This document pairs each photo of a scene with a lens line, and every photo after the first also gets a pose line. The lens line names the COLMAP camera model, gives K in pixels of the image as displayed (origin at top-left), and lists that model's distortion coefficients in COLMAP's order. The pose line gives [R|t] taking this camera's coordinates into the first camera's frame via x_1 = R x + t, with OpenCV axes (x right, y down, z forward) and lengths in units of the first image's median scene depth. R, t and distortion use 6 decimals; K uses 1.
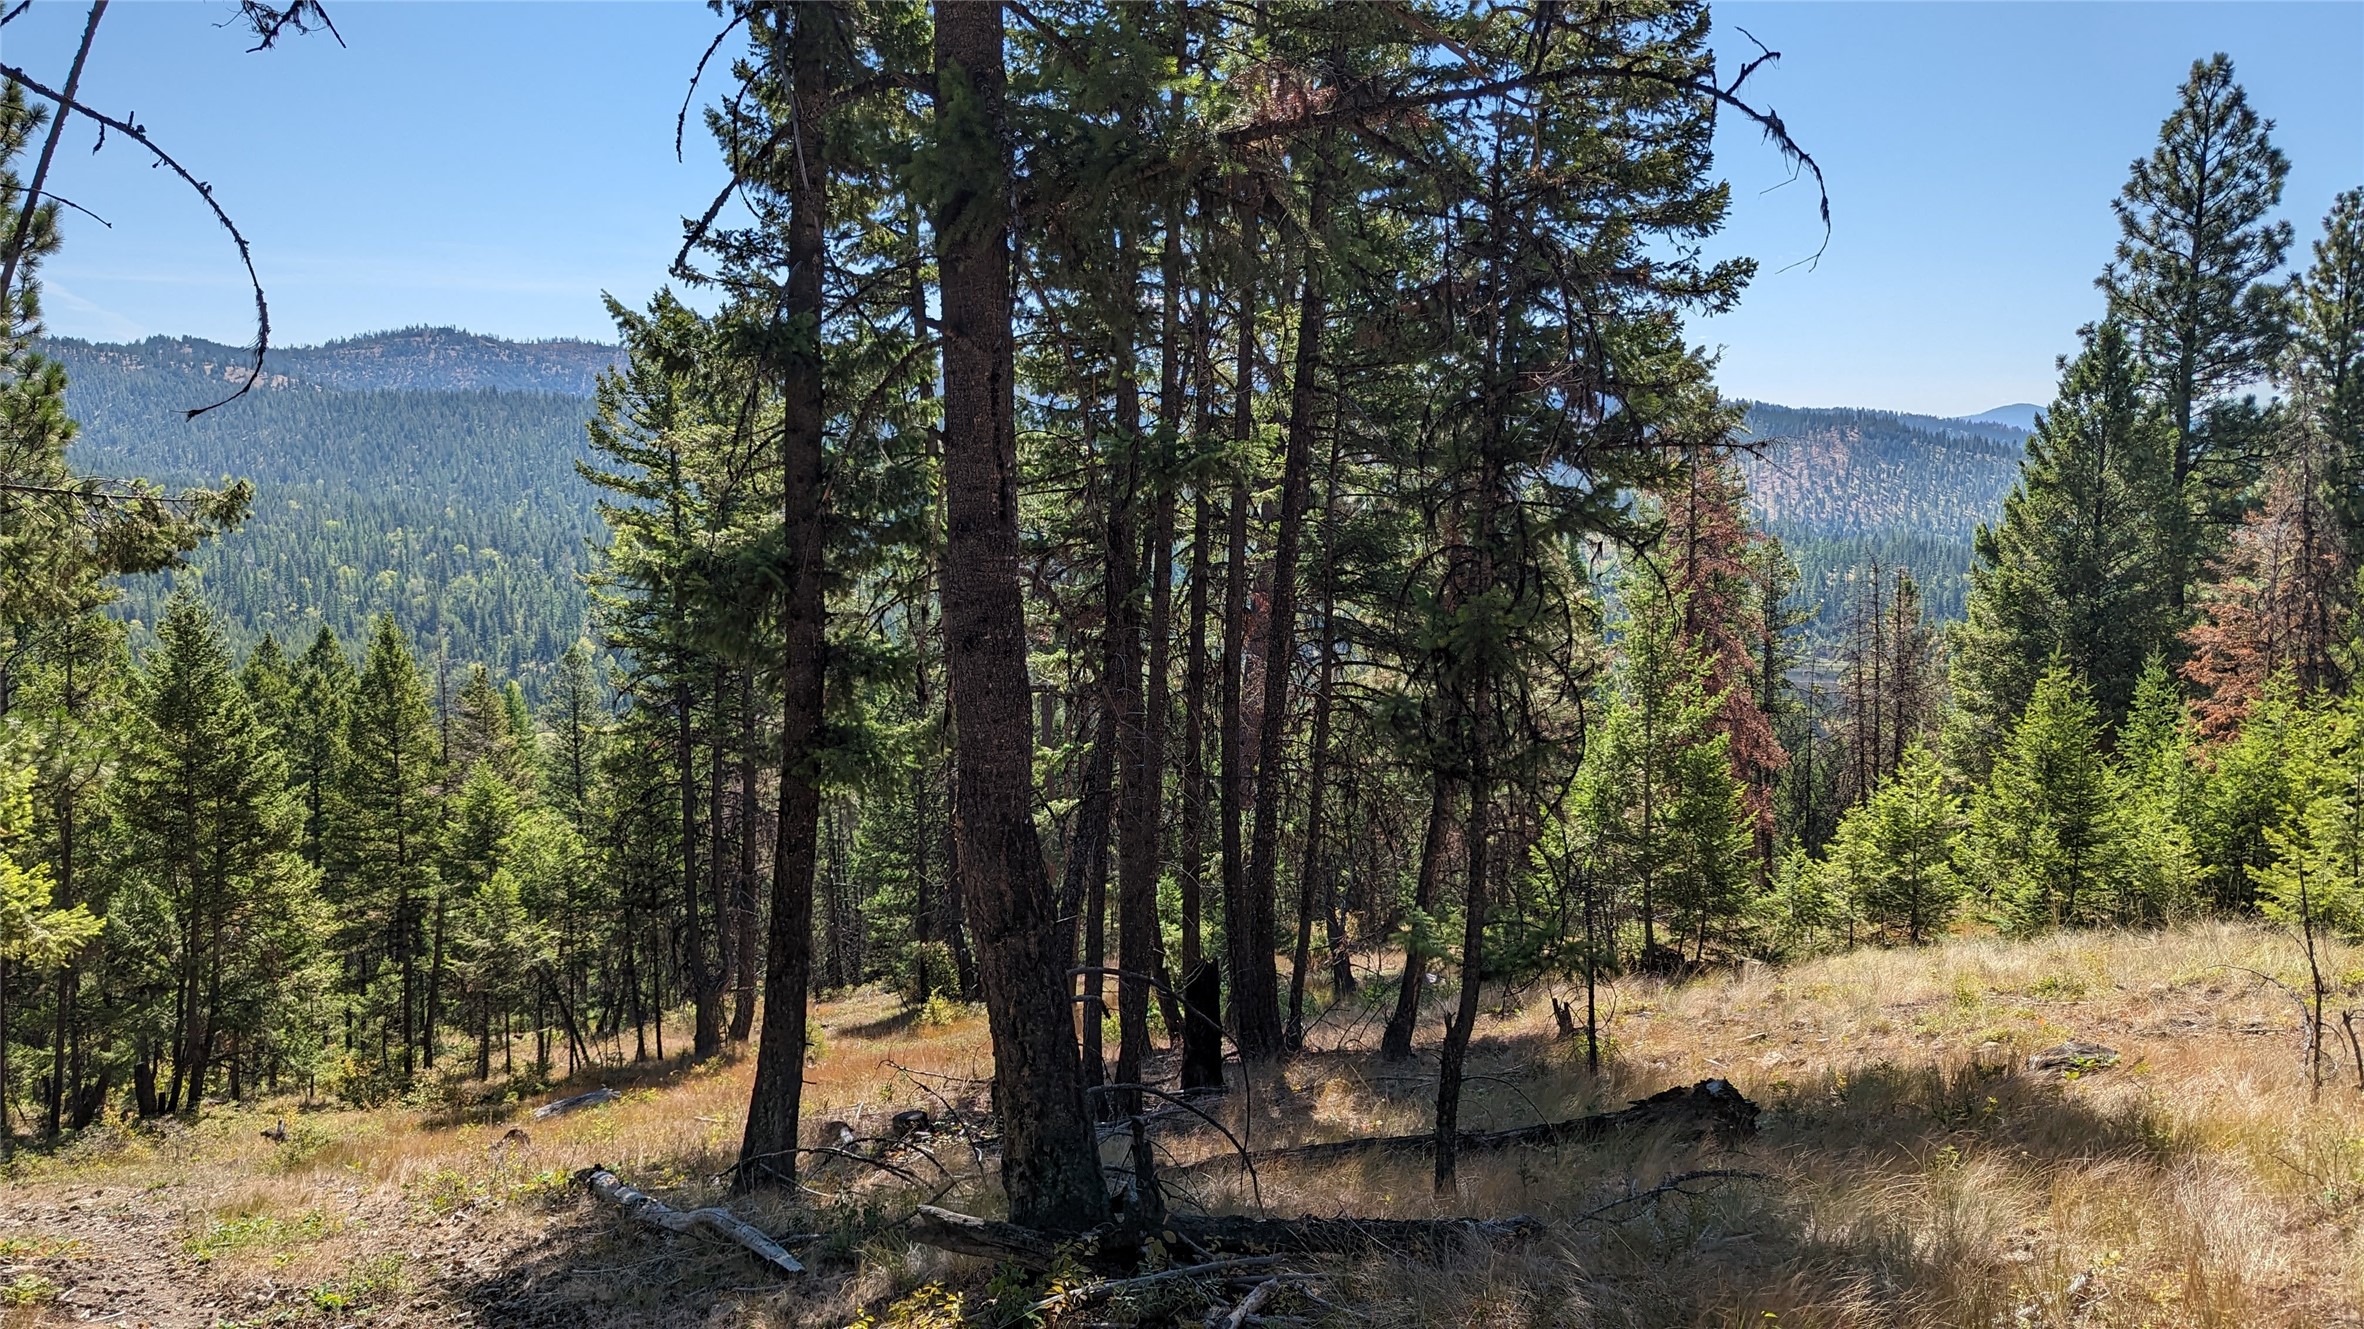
lens RADIAL K [[1630.9, 0, 1198.3], [0, 1630.9, 659.3], [0, 0, 1]] dist [0.036883, -0.053618]
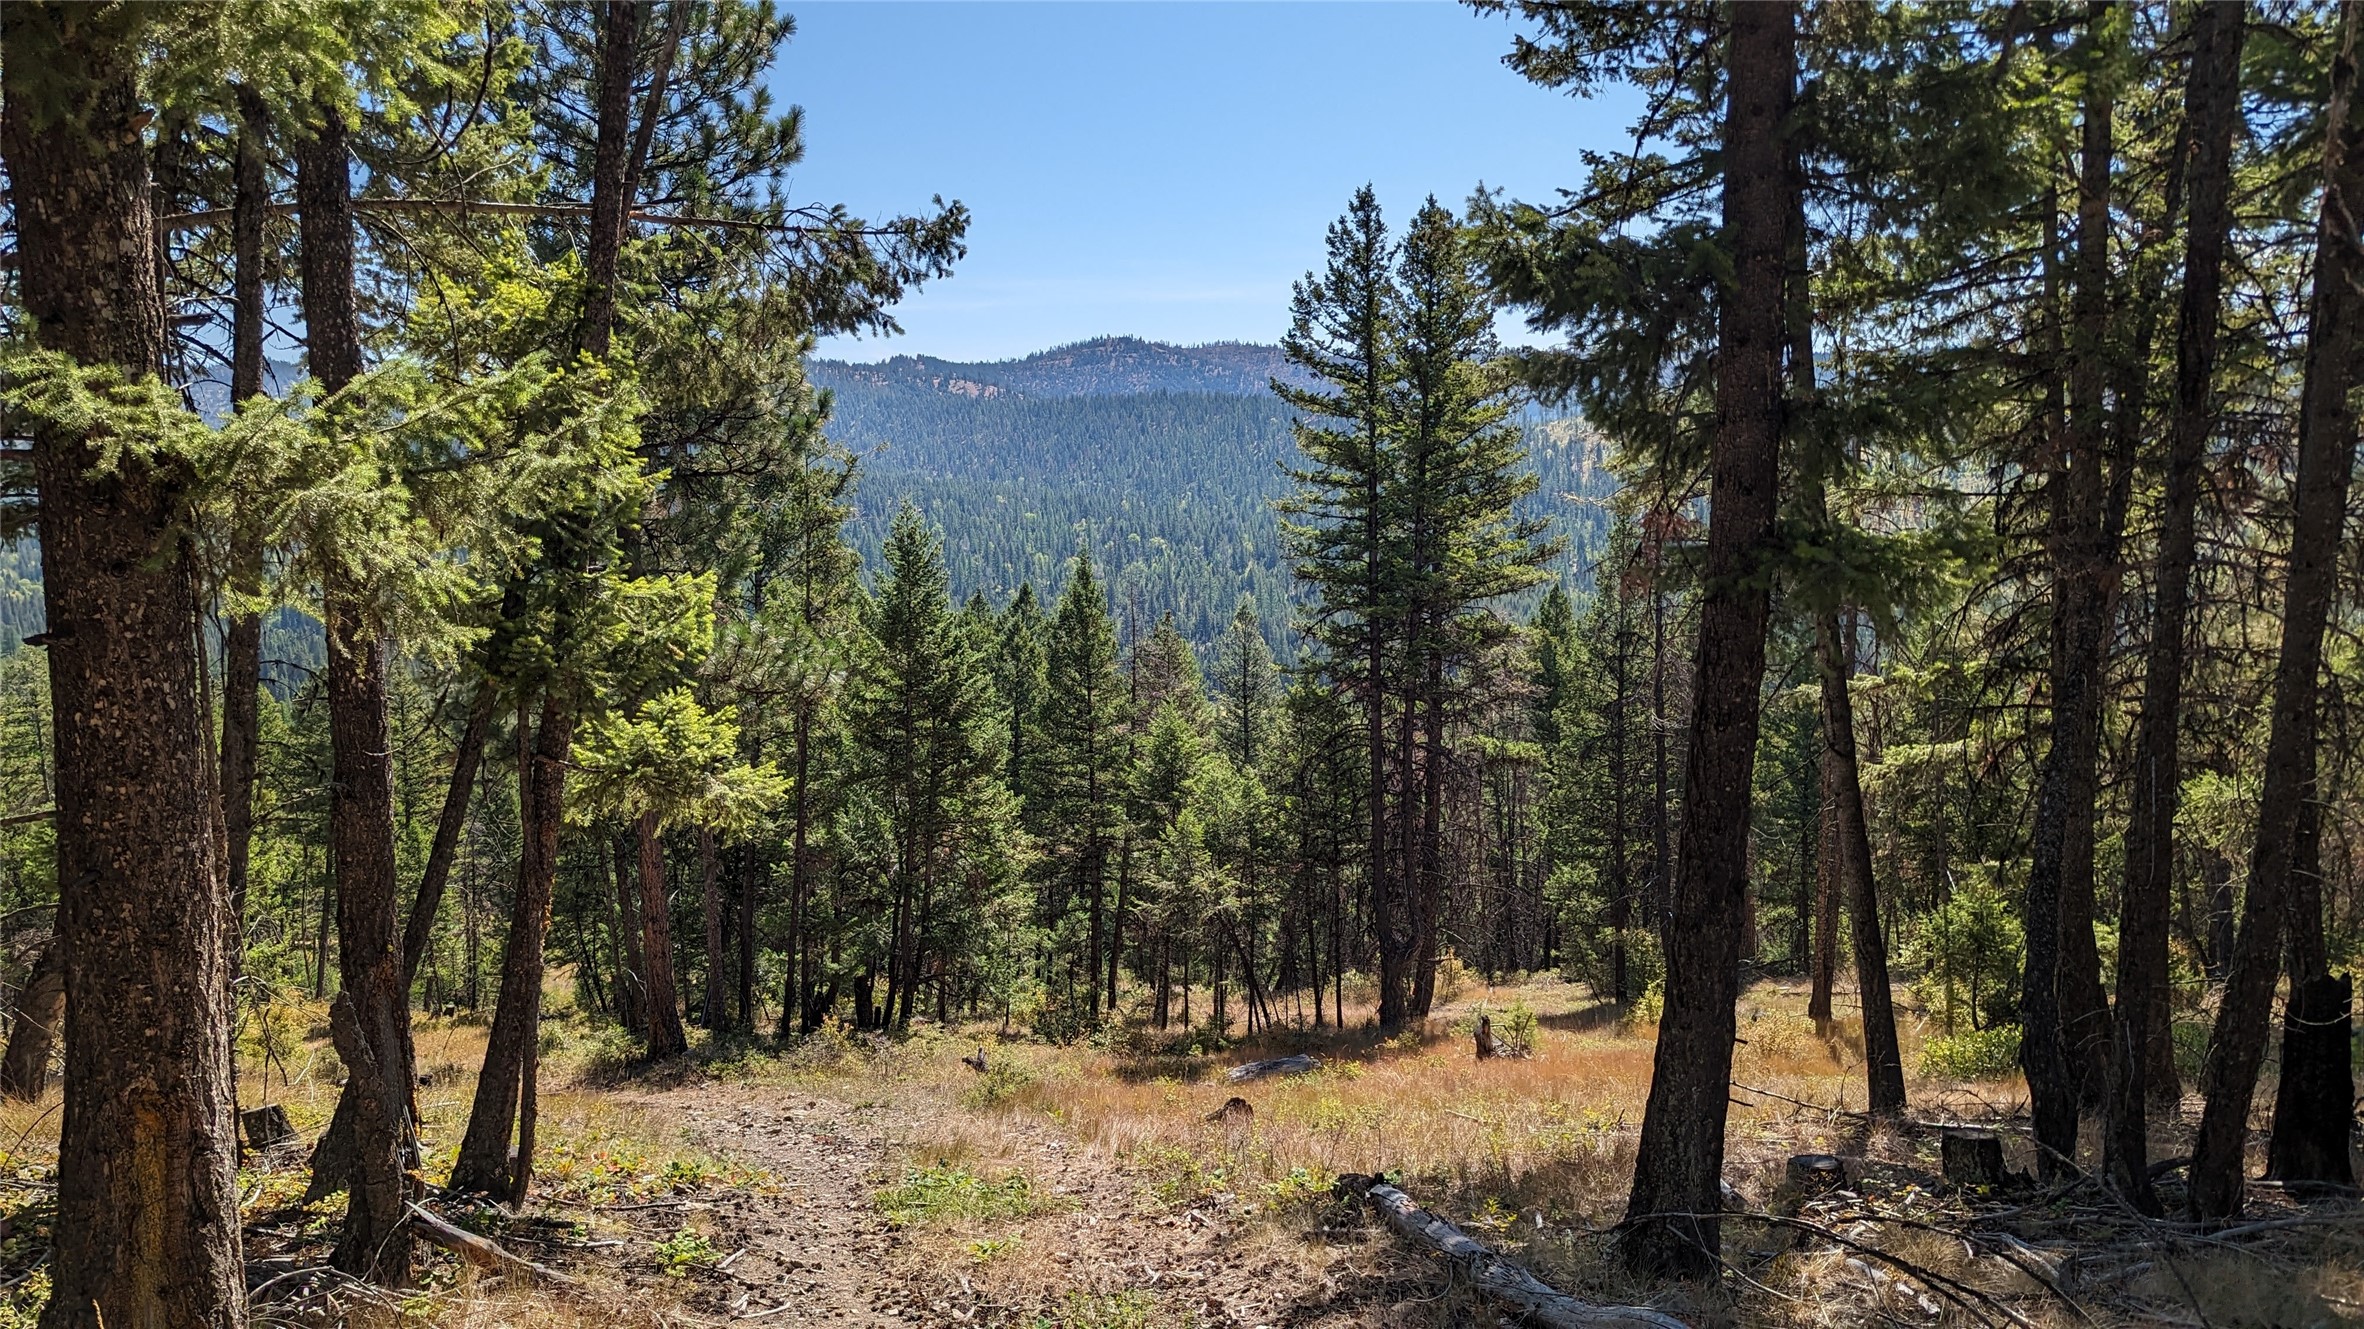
lens RADIAL K [[1630.9, 0, 1178.8], [0, 1630.9, 660.4], [0, 0, 1]] dist [0.036883, -0.053618]
pose [[0.923651, 0.024126, -0.382475, -0.069022], [-0.021684, 0.999708, 0.010695, 0.031178], [0.382622, -0.001585, 0.923904, 0.120939]]
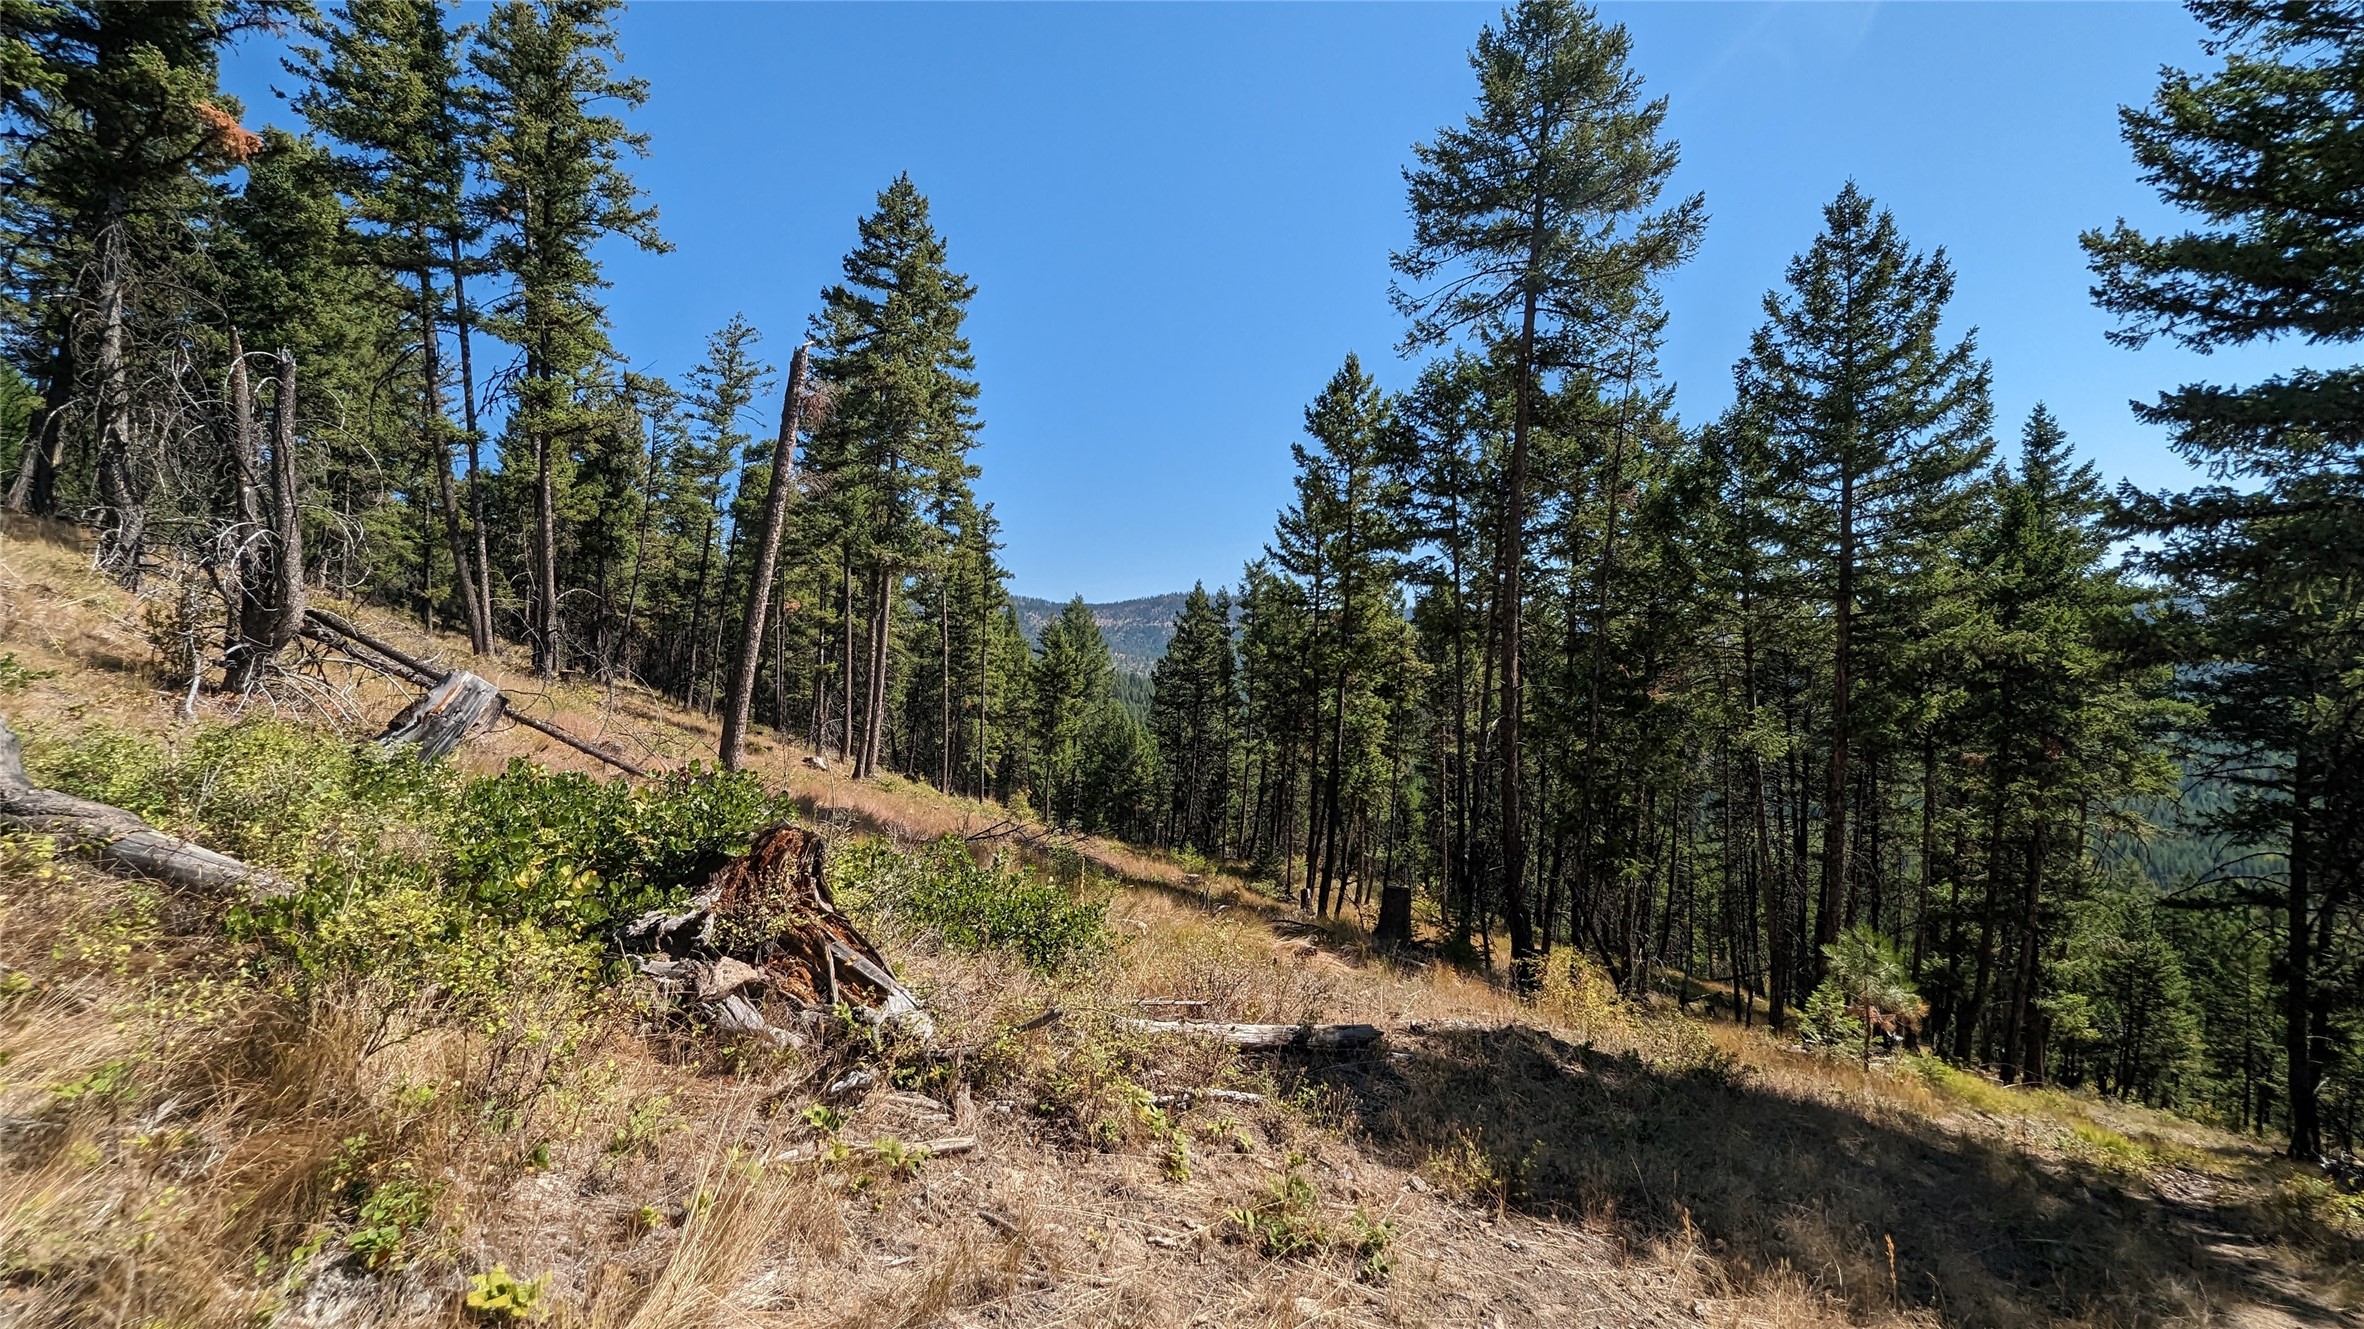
lens RADIAL K [[961.9, 0, 1180.9], [0, 961.9, 666.8], [0, 0, 1]] dist [-0.012569, -0.000215]
pose [[0.223937, -0.018315, -0.974432, 0.436950], [-0.102293, 0.993859, -0.042188, -0.158129], [0.969221, 0.109125, 0.220688, -0.707695]]
